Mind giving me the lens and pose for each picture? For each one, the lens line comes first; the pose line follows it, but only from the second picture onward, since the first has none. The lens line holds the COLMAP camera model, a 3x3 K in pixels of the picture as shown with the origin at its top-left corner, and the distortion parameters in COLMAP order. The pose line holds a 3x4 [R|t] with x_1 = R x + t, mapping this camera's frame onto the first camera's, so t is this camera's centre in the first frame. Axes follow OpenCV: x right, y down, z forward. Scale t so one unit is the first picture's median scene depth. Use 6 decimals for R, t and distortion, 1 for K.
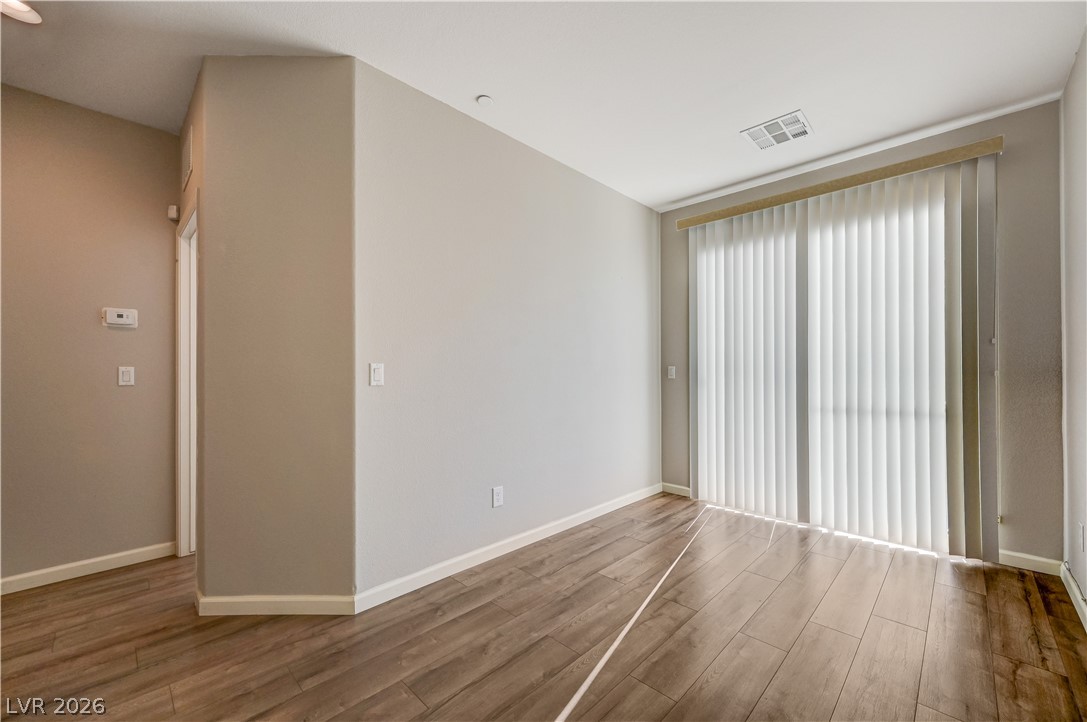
lens RADIAL K [[432.2, 0, 548.8], [0, 432.2, 368.6], [0, 0, 1]] dist [0.000110, 0.000720]
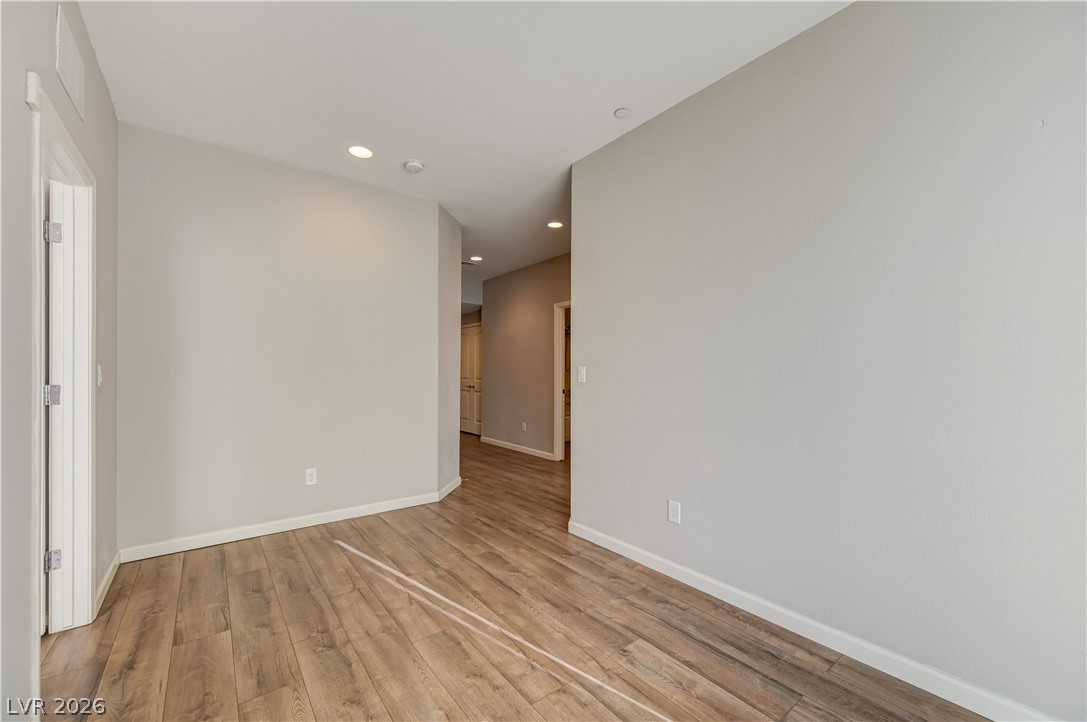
lens RADIAL K [[432.2, 0, 550.3], [0, 432.2, 353.1], [0, 0, 1]] dist [0.000110, 0.000720]
pose [[-0.129083, -0.042756, -0.990712, 1.092398], [-0.000924, 0.999075, -0.042996, 0.005674], [0.991633, -0.004634, -0.129003, 1.138010]]
